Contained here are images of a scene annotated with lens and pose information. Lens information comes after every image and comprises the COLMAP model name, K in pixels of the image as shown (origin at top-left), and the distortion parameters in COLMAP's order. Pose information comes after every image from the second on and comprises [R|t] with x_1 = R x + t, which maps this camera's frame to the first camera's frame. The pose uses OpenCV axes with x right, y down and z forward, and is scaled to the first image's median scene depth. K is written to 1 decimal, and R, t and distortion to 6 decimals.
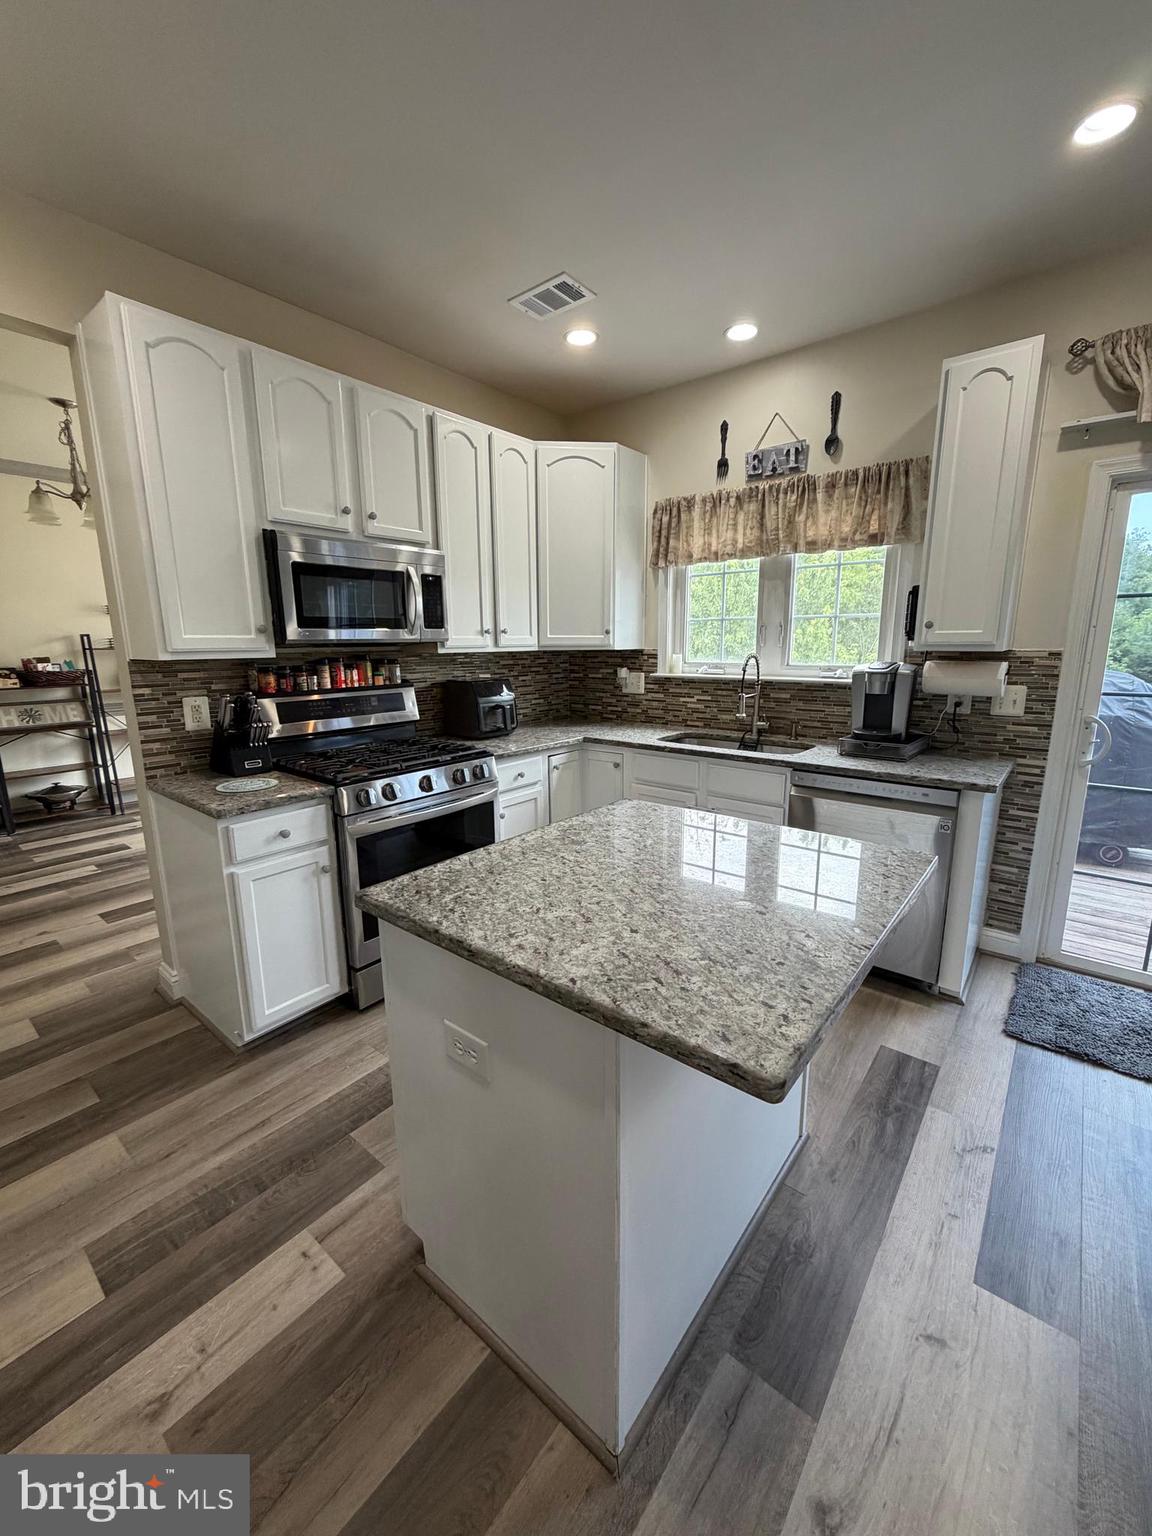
lens RADIAL K [[611.7, 0, 574.6], [0, 611.7, 766.5], [0, 0, 1]] dist [0.001388, -0.000553]
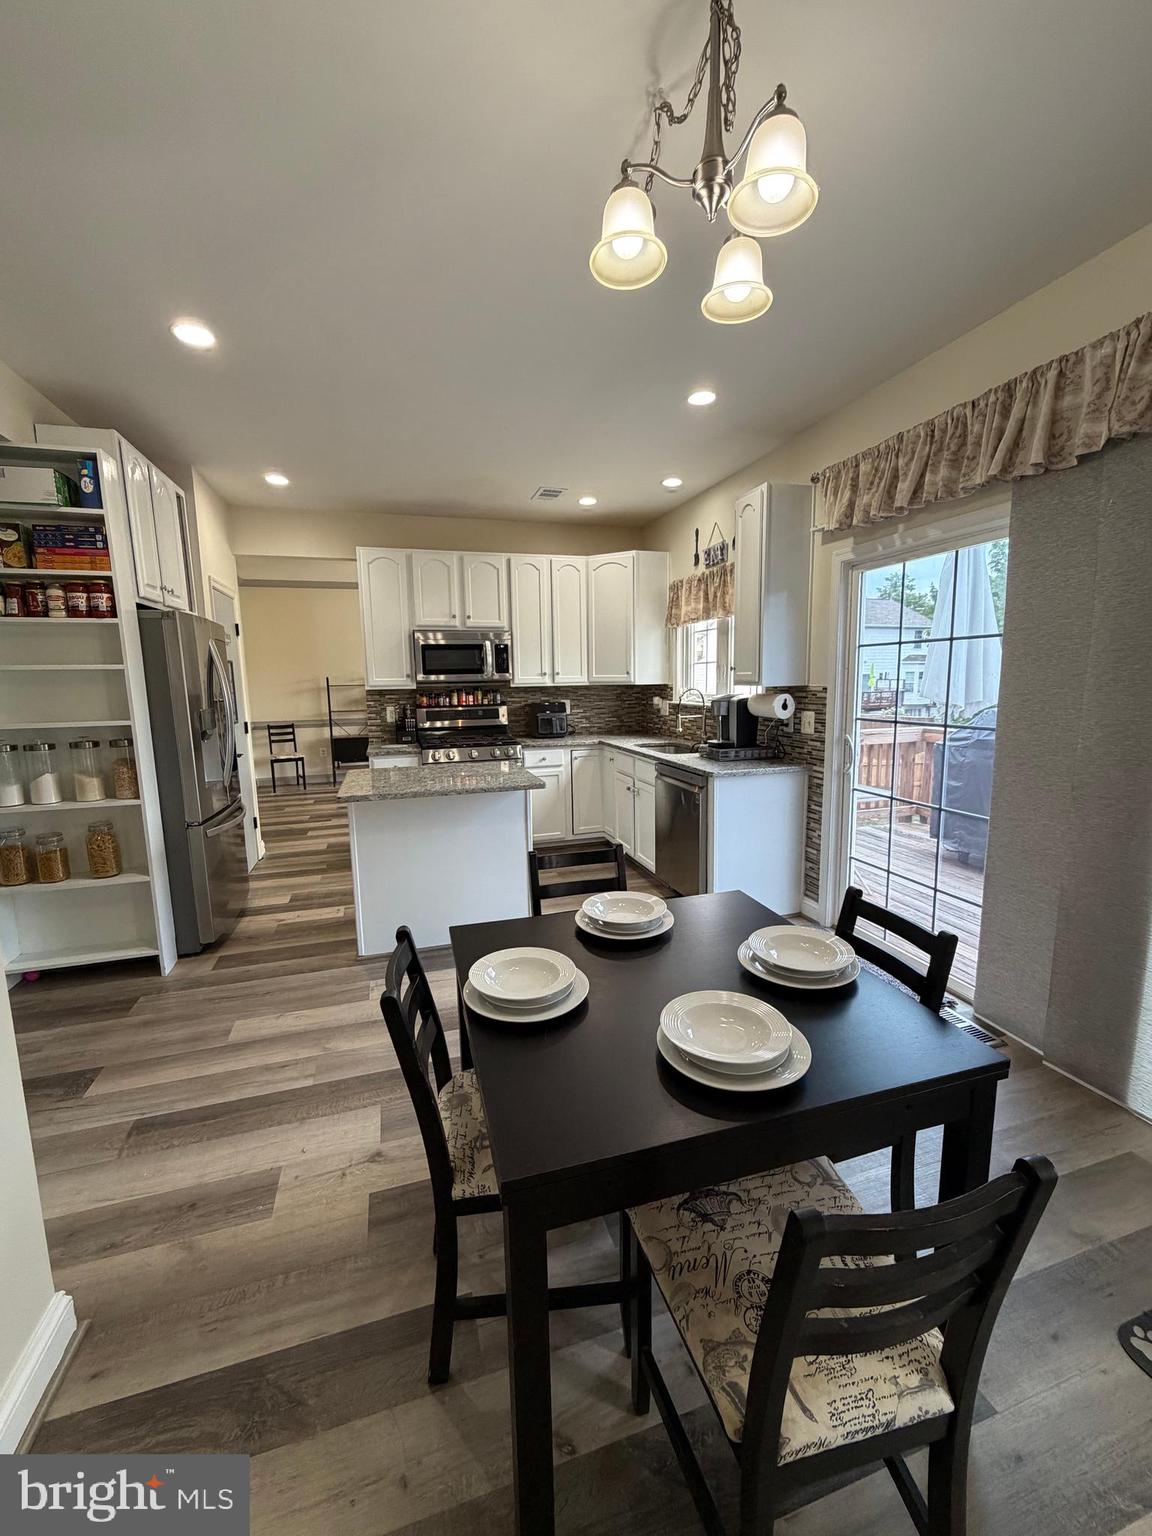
lens RADIAL K [[611.7, 0, 573.8], [0, 611.7, 766.2], [0, 0, 1]] dist [0.001388, -0.000553]
pose [[0.832144, 0.074048, -0.549594, 1.004366], [-0.102489, 0.994508, -0.021187, 0.067829], [0.545007, 0.073958, 0.835163, -0.393381]]
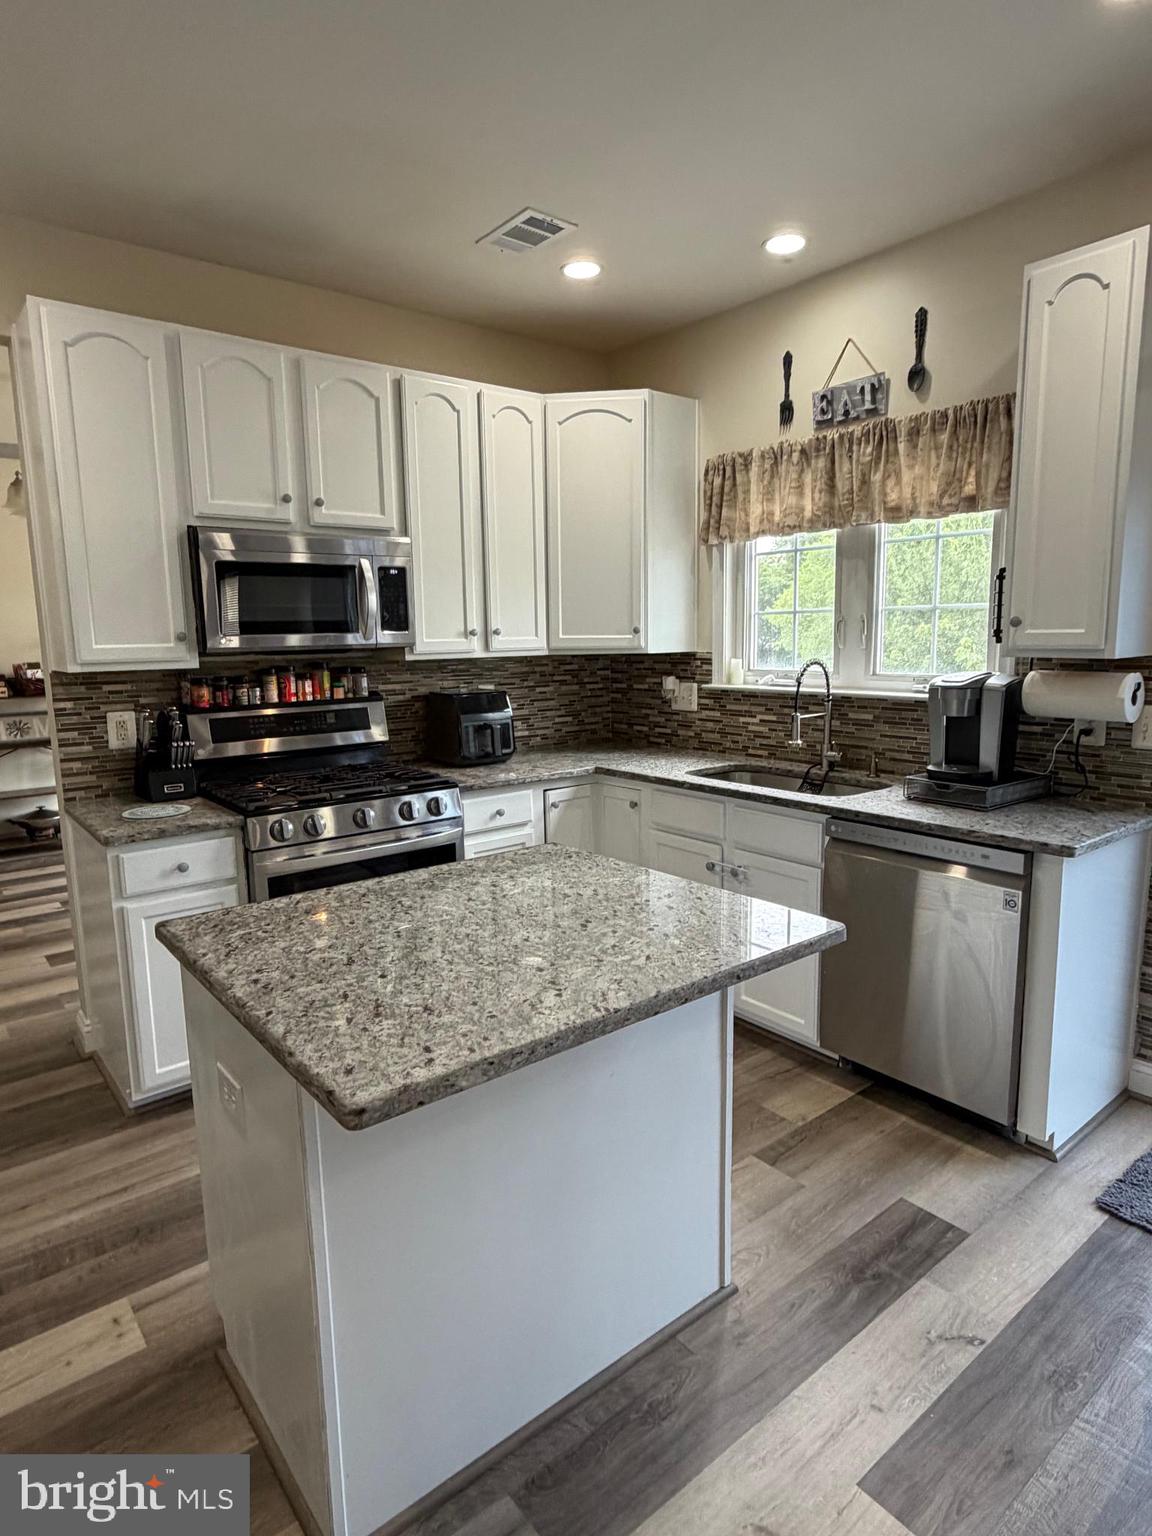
lens RADIAL K [[871.4, 0, 571.4], [0, 871.4, 772.0], [0, 0, 1]] dist [-0.002832, 0.003781]
pose [[0.978076, 0.024093, -0.206849, 0.260966], [-0.032809, 0.998708, -0.038812, 0.002011], [0.205646, 0.044747, 0.977603, -0.094760]]
